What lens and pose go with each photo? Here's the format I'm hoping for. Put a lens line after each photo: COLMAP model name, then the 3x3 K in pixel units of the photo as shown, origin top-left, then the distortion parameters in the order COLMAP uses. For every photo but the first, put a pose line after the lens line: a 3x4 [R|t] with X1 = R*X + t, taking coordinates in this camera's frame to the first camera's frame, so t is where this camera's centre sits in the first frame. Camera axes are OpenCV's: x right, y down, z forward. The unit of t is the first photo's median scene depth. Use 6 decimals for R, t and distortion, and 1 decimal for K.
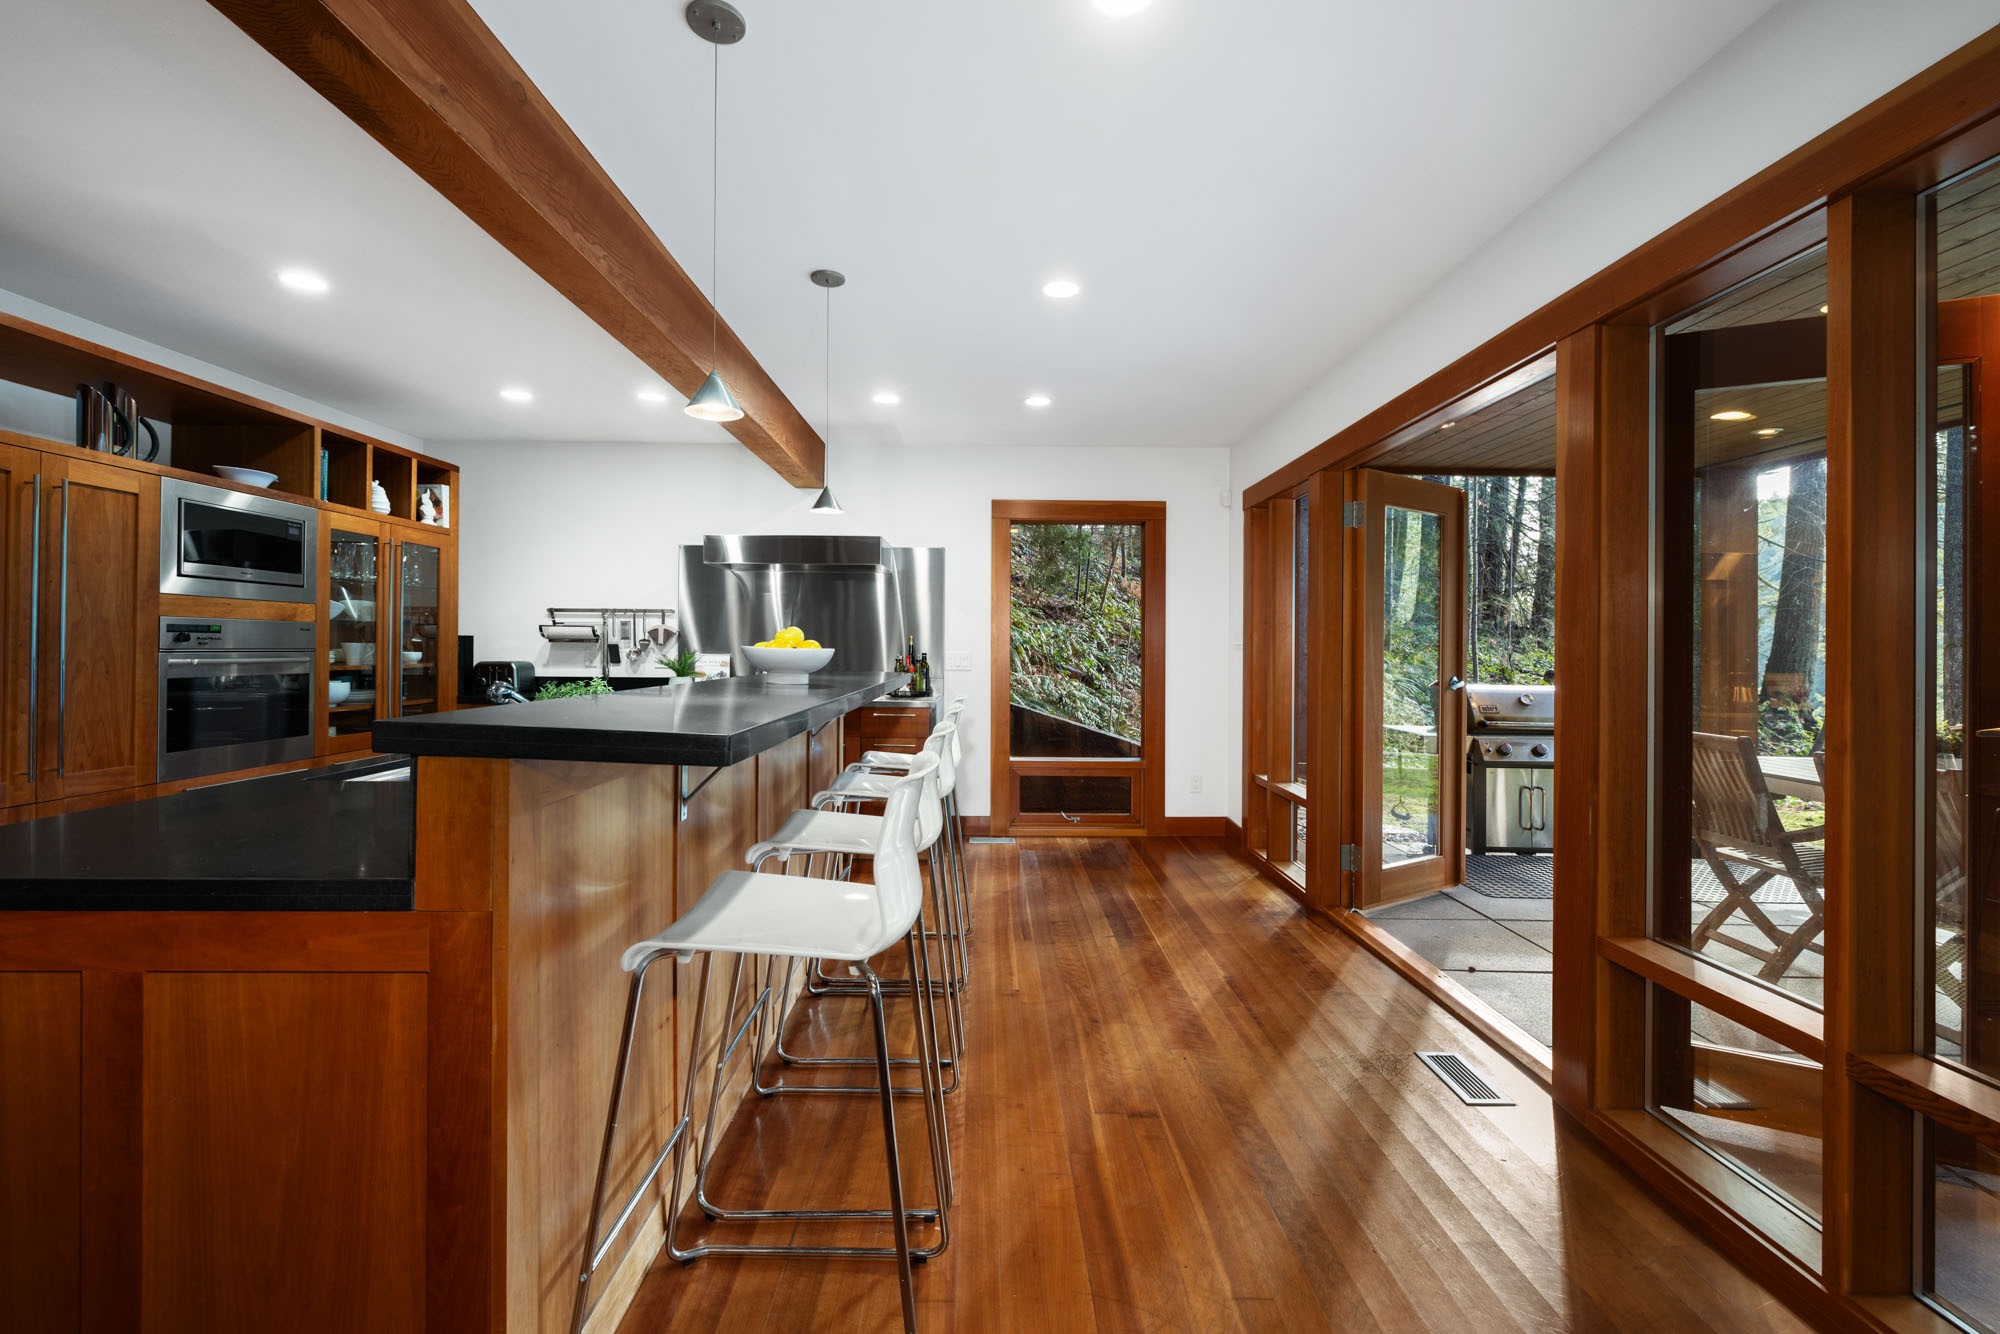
lens RADIAL K [[844.0, 0, 1007.4], [0, 844.0, 654.4], [0, 0, 1]] dist [0.000357, -0.000041]
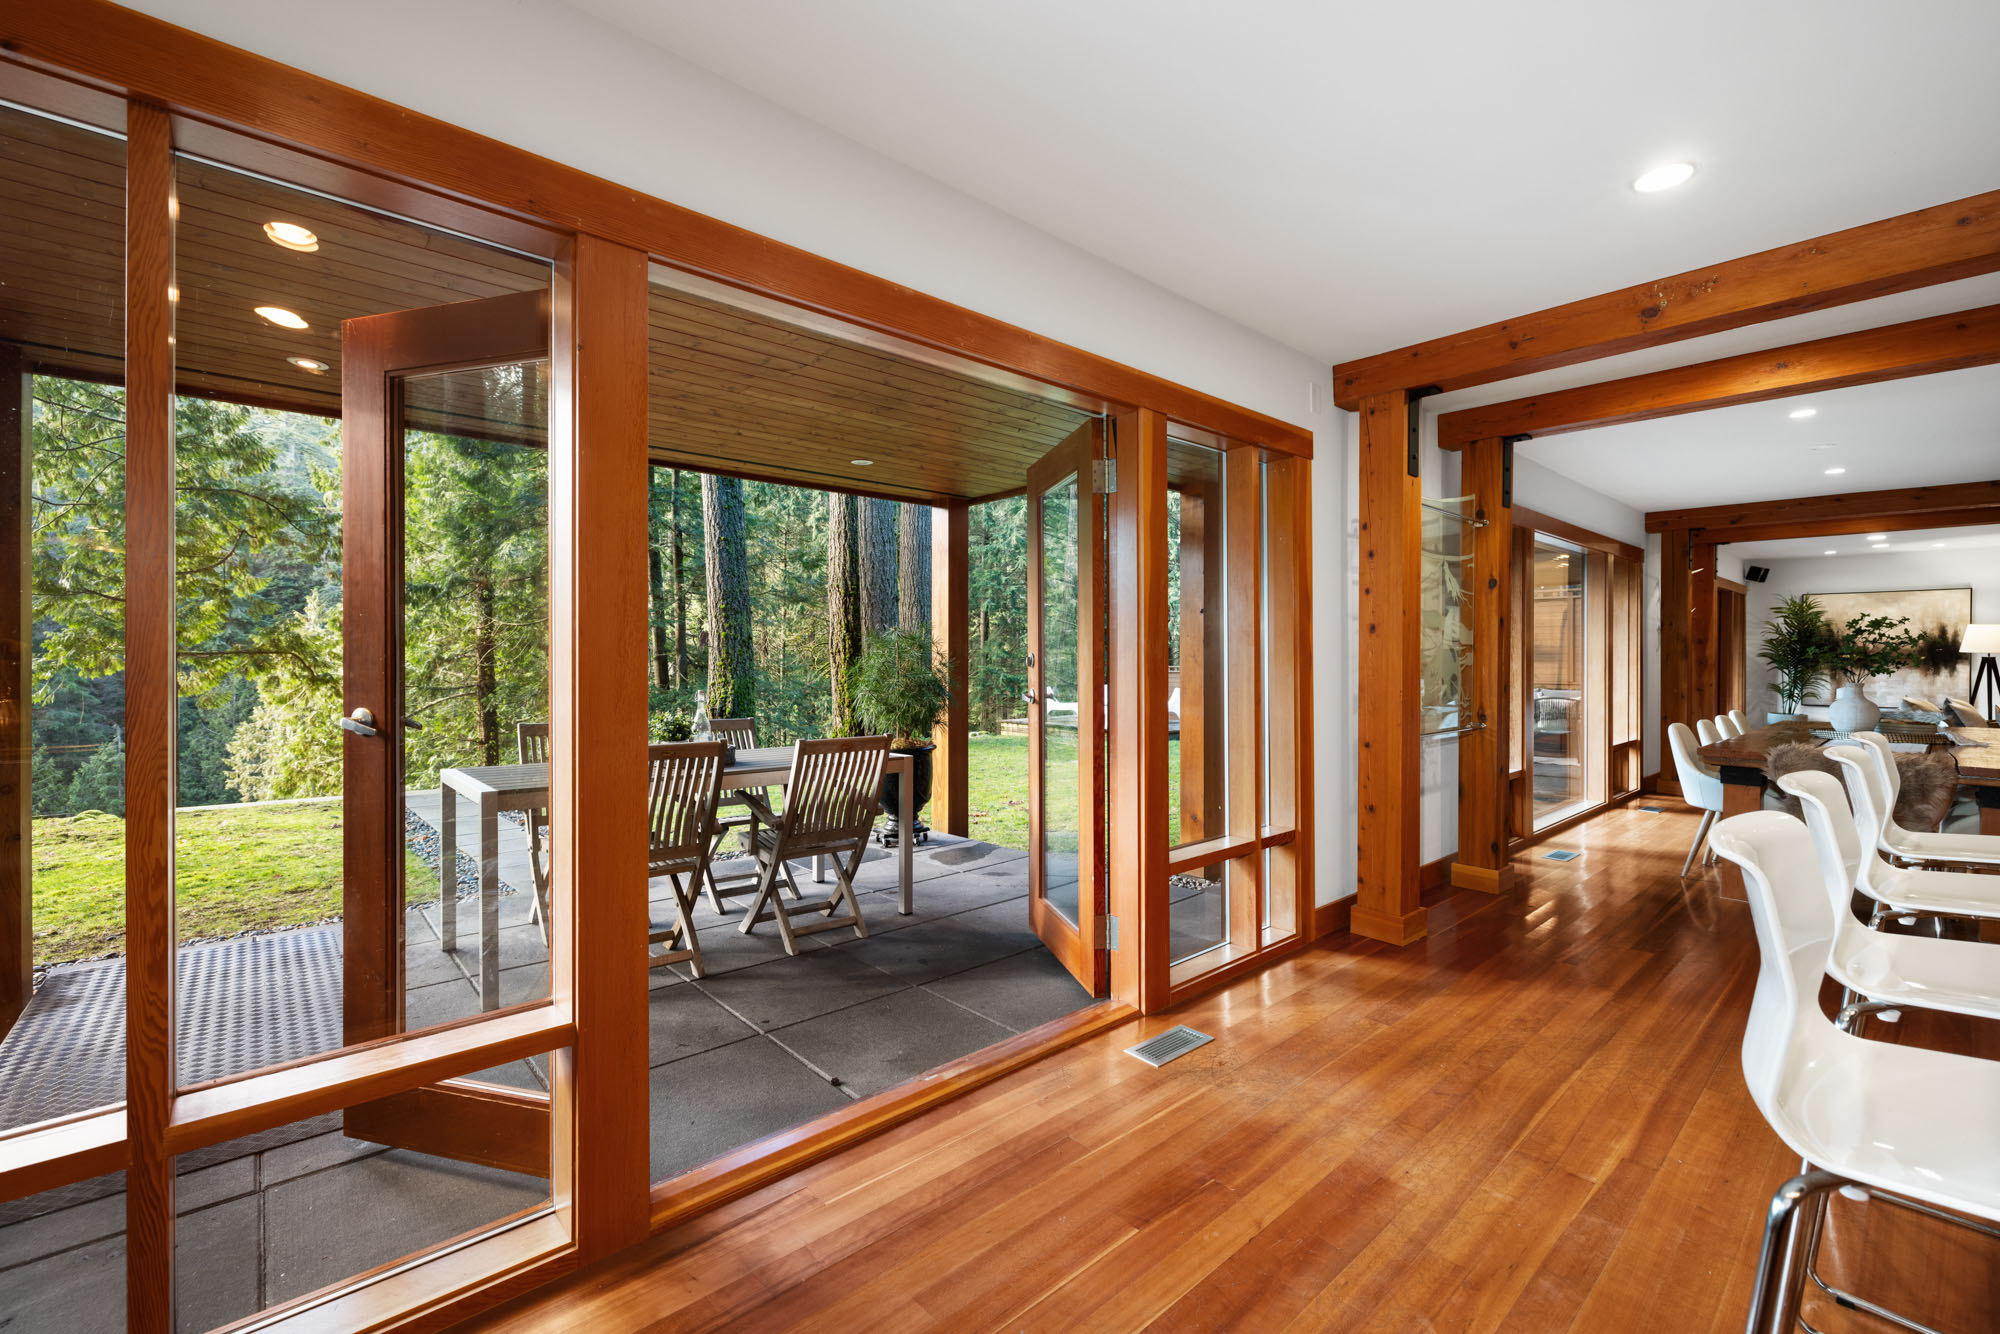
lens RADIAL K [[844.0, 0, 999.1], [0, 844.0, 661.9], [0, 0, 1]] dist [0.000357, -0.000041]
pose [[-0.648890, -0.011163, 0.760801, -0.098259], [-0.002103, 0.999915, 0.012878, -0.008974], [-0.760880, 0.006757, -0.648858, 1.270299]]
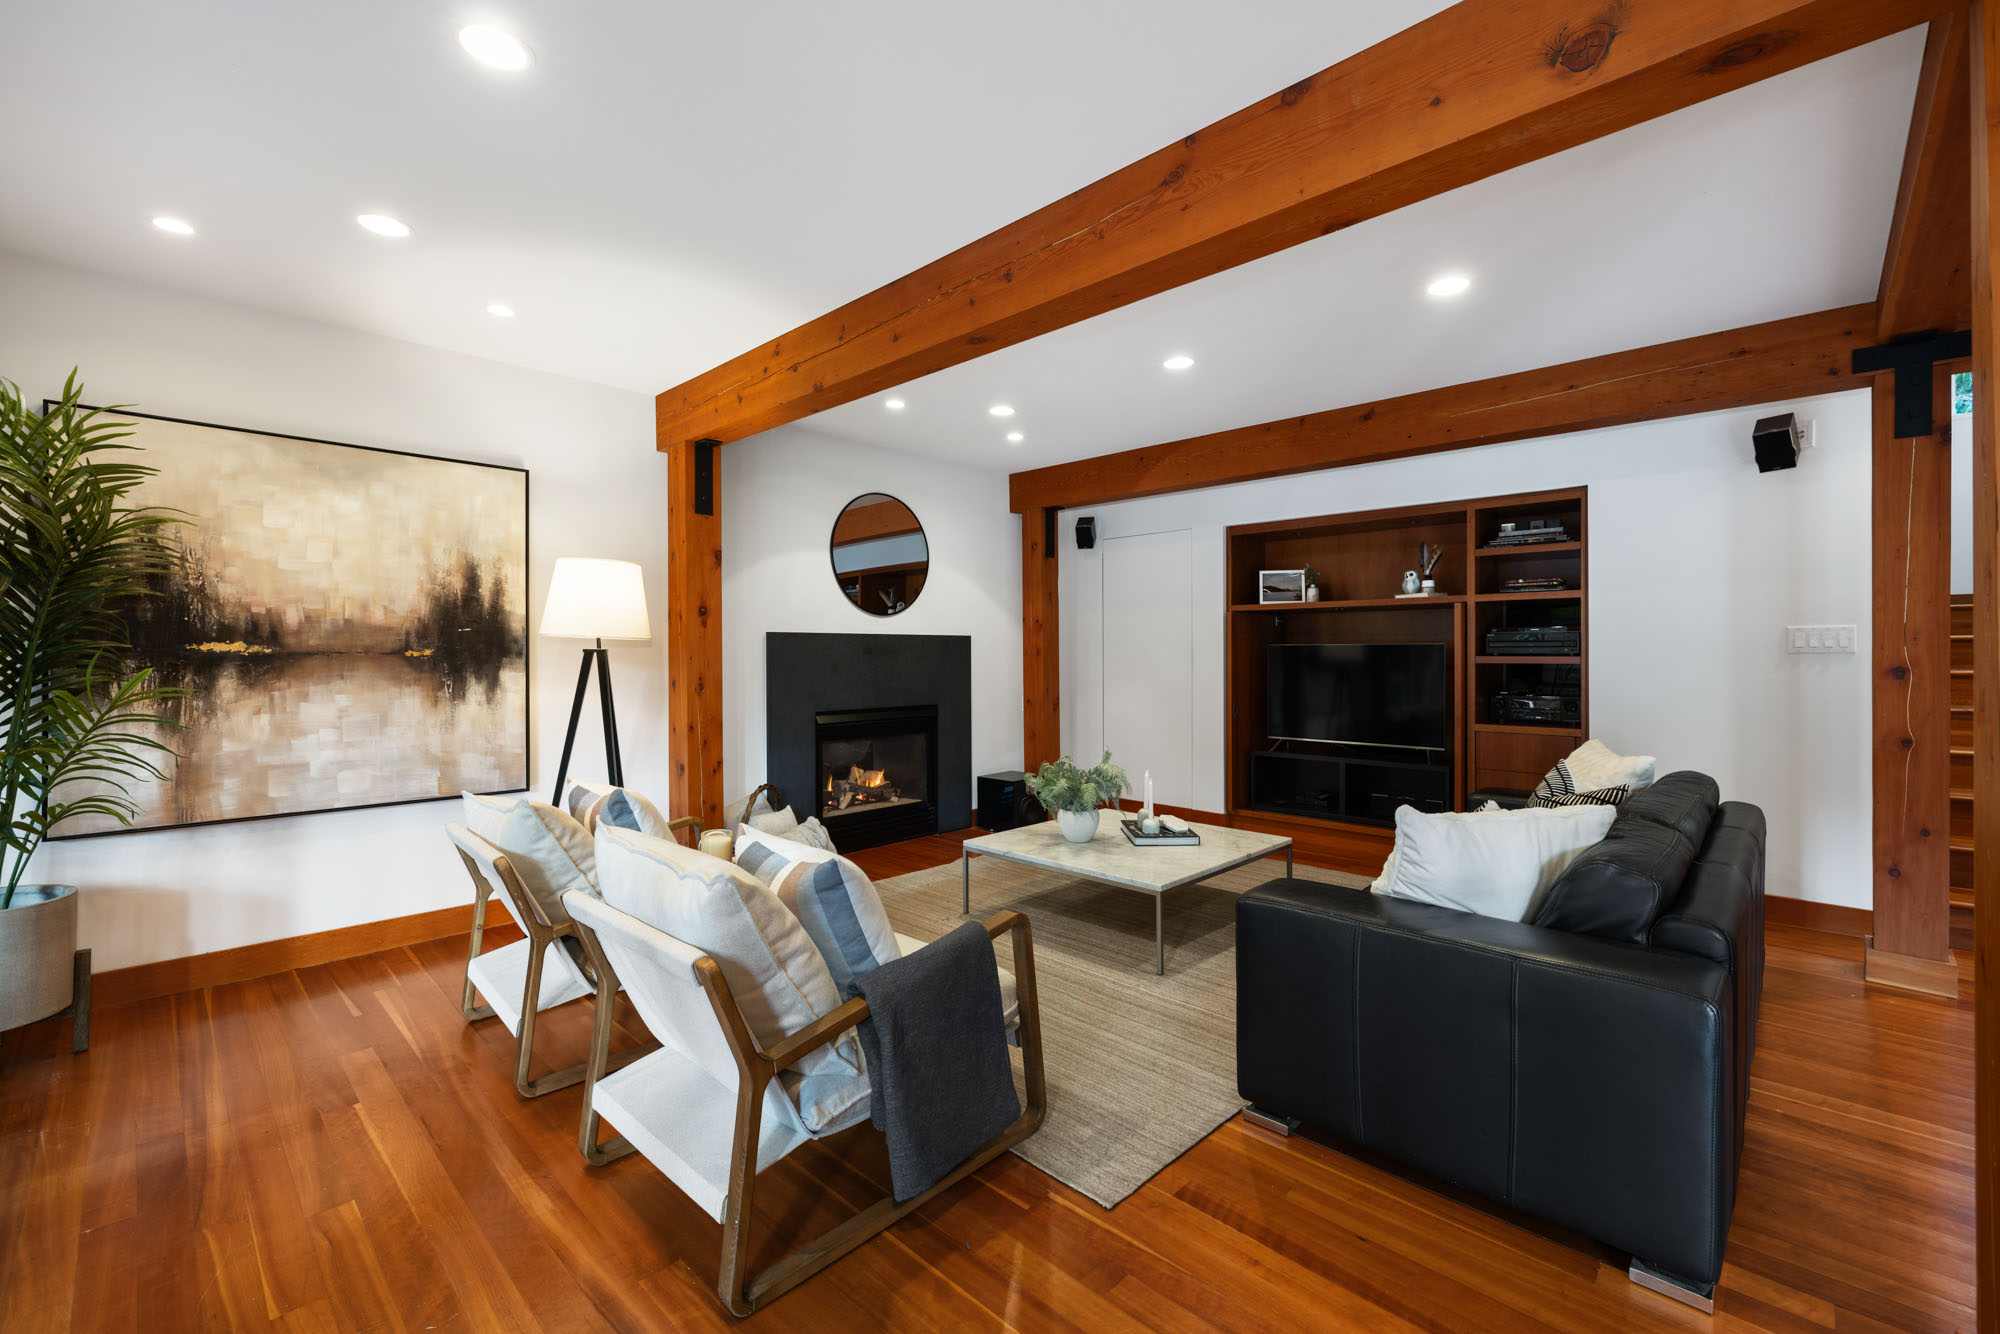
lens RADIAL K [[844.0, 0, 997.3], [0, 844.0, 670.7], [0, 0, 1]] dist [0.000357, -0.000041]
pose [[-0.711865, 0.012236, -0.702210, 0.254217], [-0.001270, 0.999824, 0.018709, 0.009390], [0.702316, 0.014210, -0.711724, -1.709384]]
